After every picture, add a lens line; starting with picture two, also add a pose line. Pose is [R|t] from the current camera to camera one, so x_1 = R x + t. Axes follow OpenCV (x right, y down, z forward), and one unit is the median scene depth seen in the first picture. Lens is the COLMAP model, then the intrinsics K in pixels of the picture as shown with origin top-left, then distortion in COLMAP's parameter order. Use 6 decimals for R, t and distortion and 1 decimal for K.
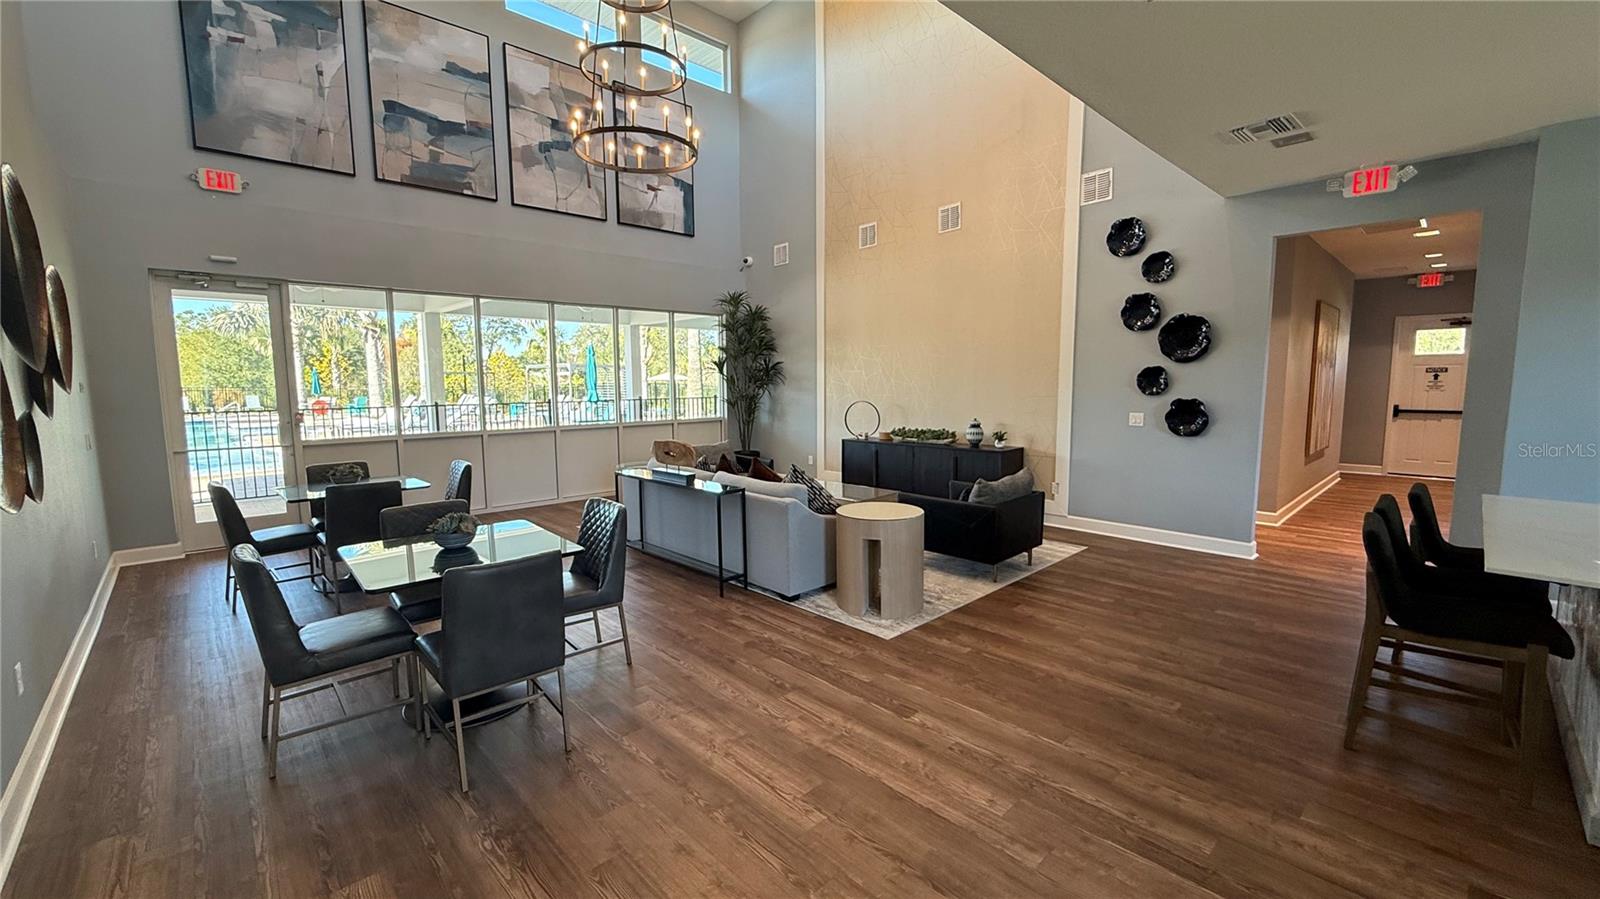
lens RADIAL K [[642.1, 0, 796.6], [0, 642.1, 449.5], [0, 0, 1]] dist [0.001158, 0.000088]
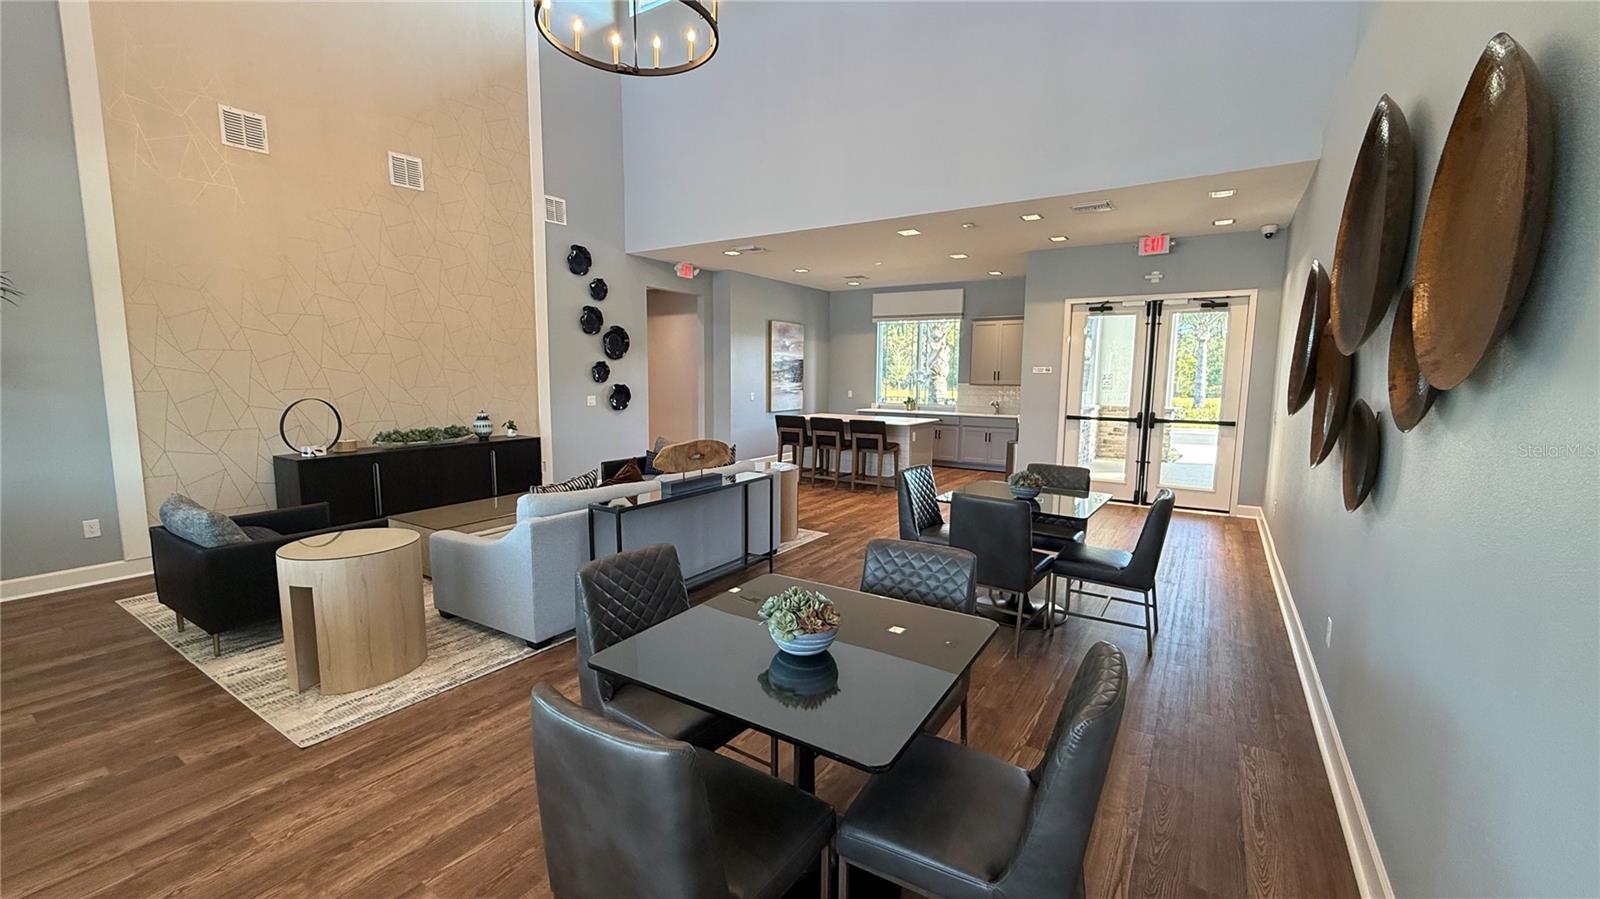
lens RADIAL K [[642.1, 0, 795.7], [0, 642.1, 451.5], [0, 0, 1]] dist [0.001158, 0.000088]
pose [[-0.236678, -0.112132, 0.965096, -0.913663], [0.097111, 0.985614, 0.138331, -0.090884], [-0.966723, 0.126461, -0.222384, 0.948644]]
